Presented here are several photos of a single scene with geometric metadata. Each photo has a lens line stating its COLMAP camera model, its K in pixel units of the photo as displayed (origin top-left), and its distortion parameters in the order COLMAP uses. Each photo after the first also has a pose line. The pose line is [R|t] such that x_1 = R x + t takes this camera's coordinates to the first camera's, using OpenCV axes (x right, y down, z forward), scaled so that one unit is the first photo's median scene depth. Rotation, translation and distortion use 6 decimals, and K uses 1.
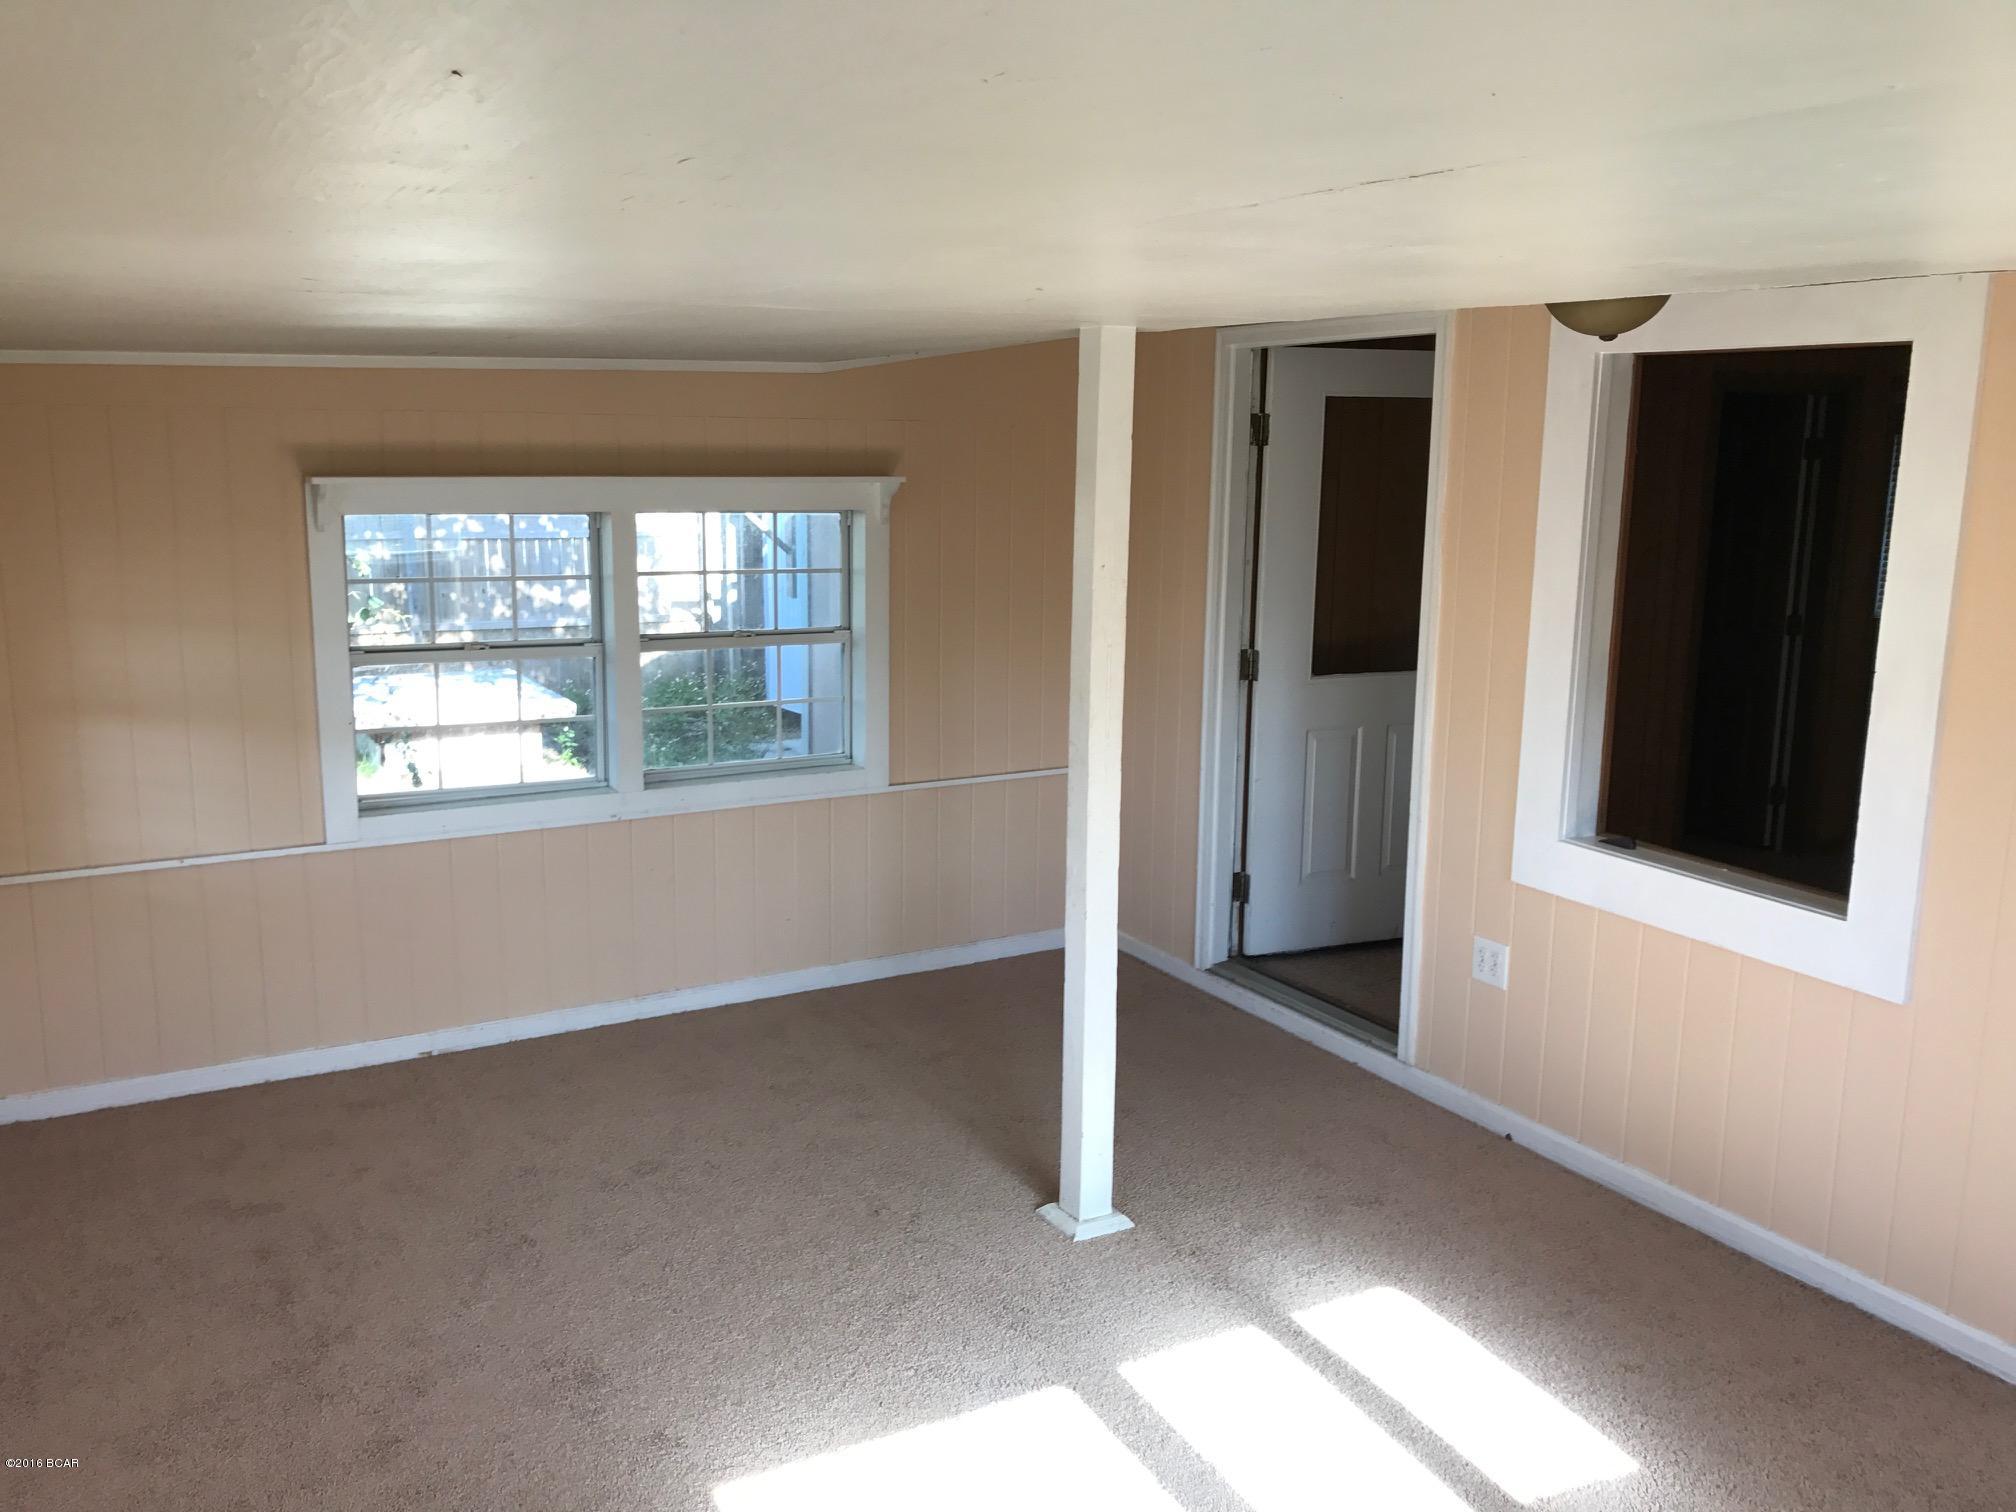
lens RADIAL K [[1684.3, 0, 1004.0], [0, 1684.3, 757.5], [0, 0, 1]] dist [0.019105, 0.003727]
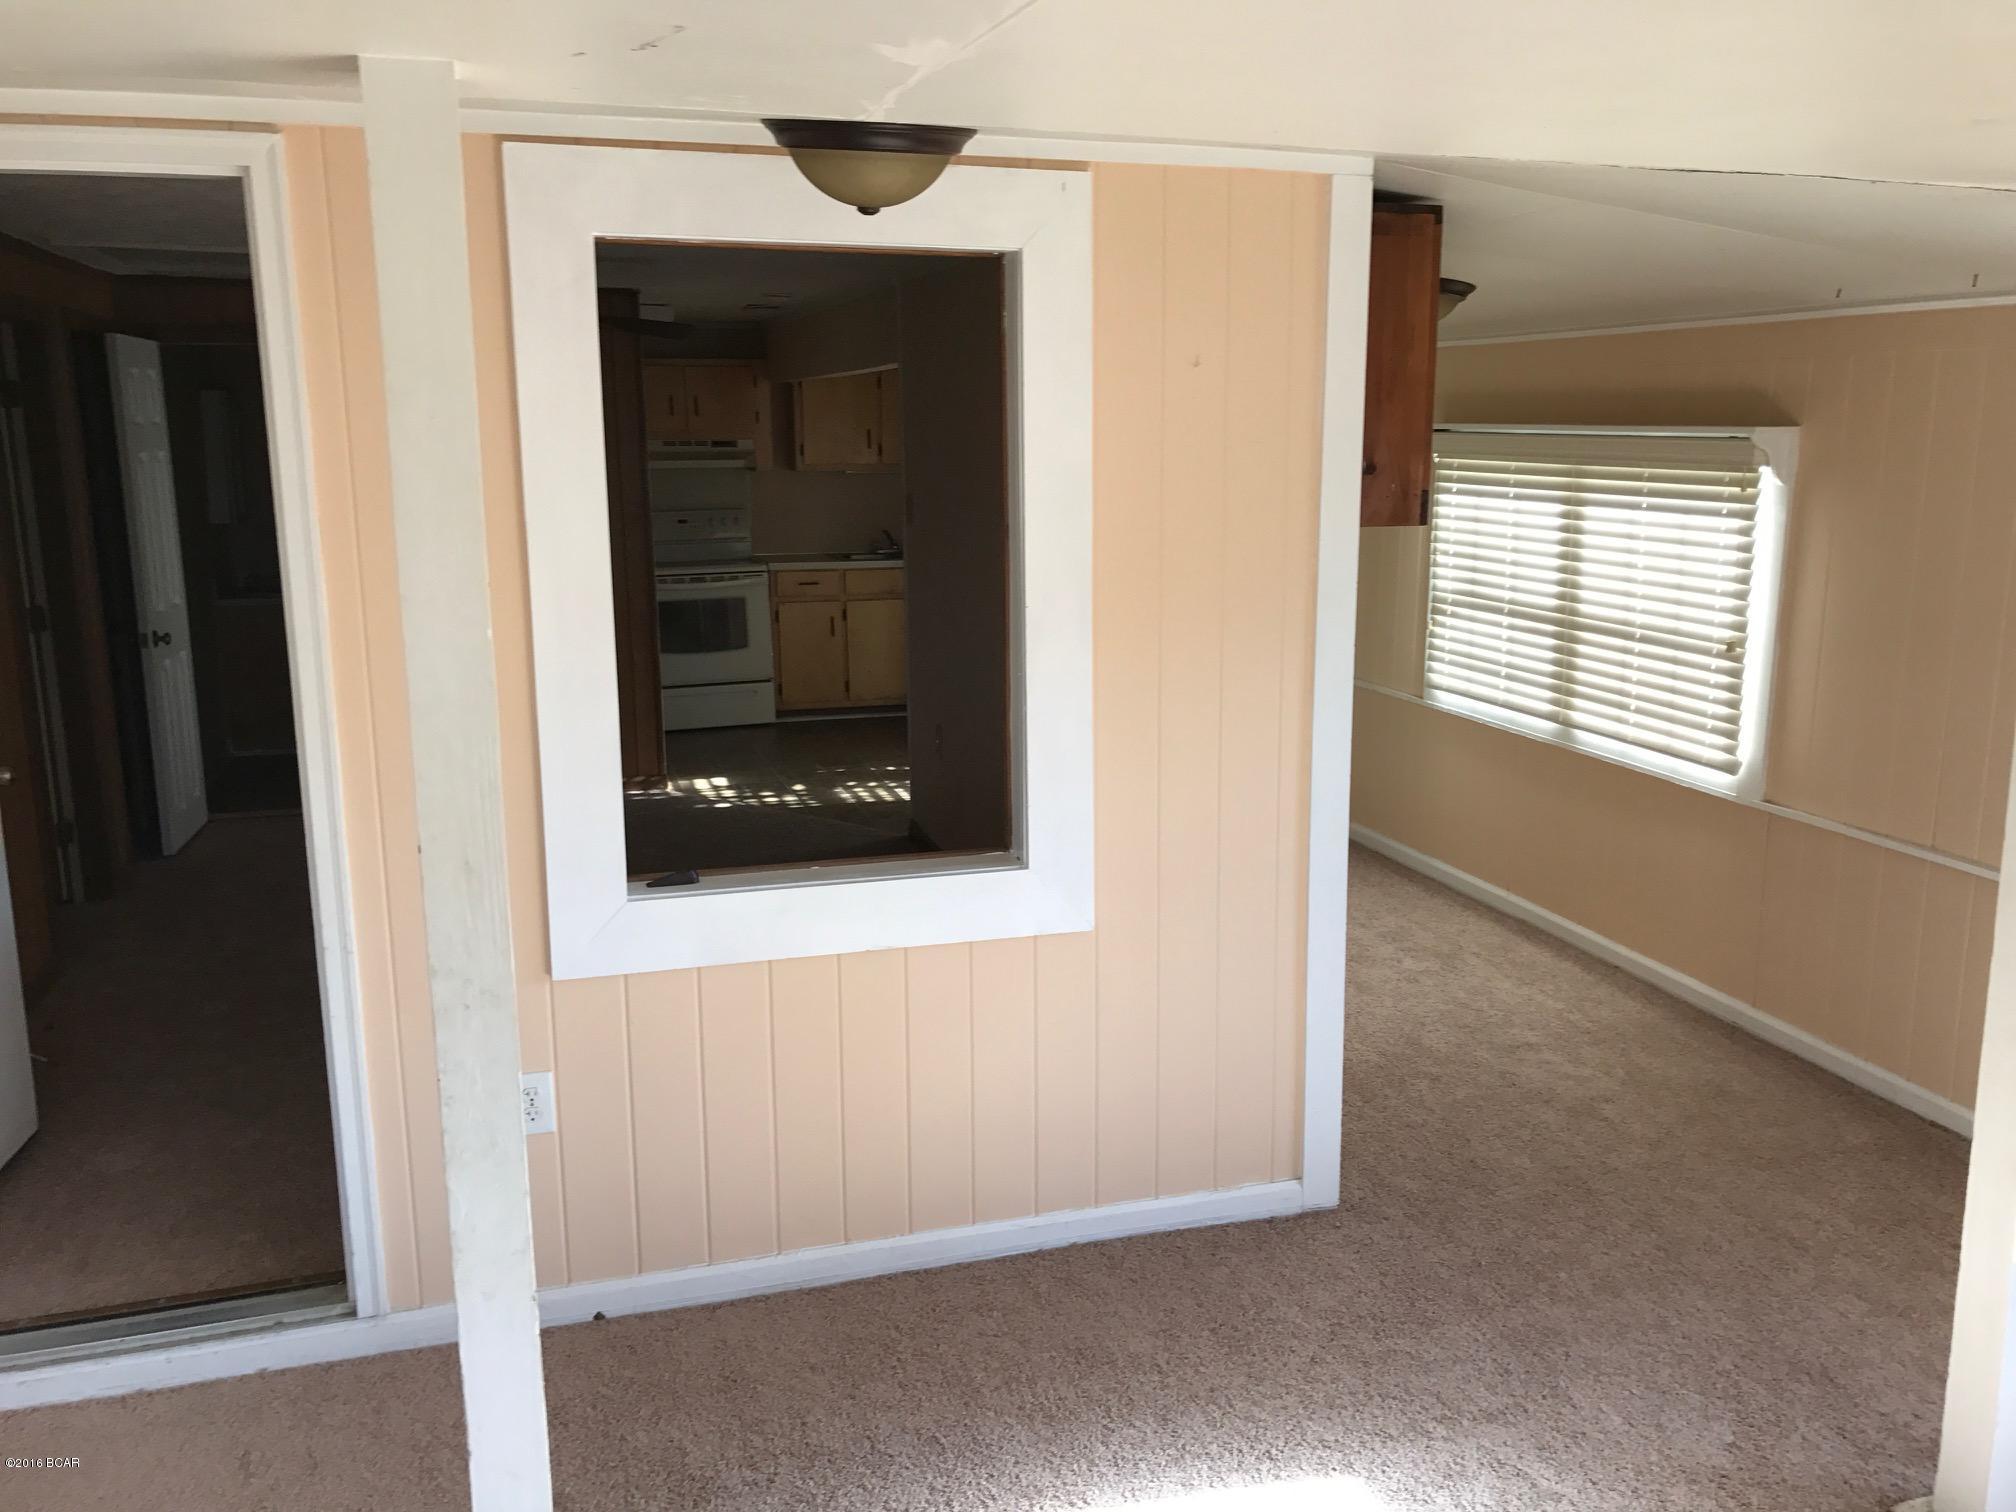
lens RADIAL K [[1684.3, 0, 996.2], [0, 1684.3, 753.1], [0, 0, 1]] dist [0.019105, 0.003727]
pose [[0.197732, -0.196863, 0.960285, -0.348553], [0.181234, 0.970080, 0.161553, -0.106716], [-0.963357, 0.142092, 0.227494, 0.693805]]
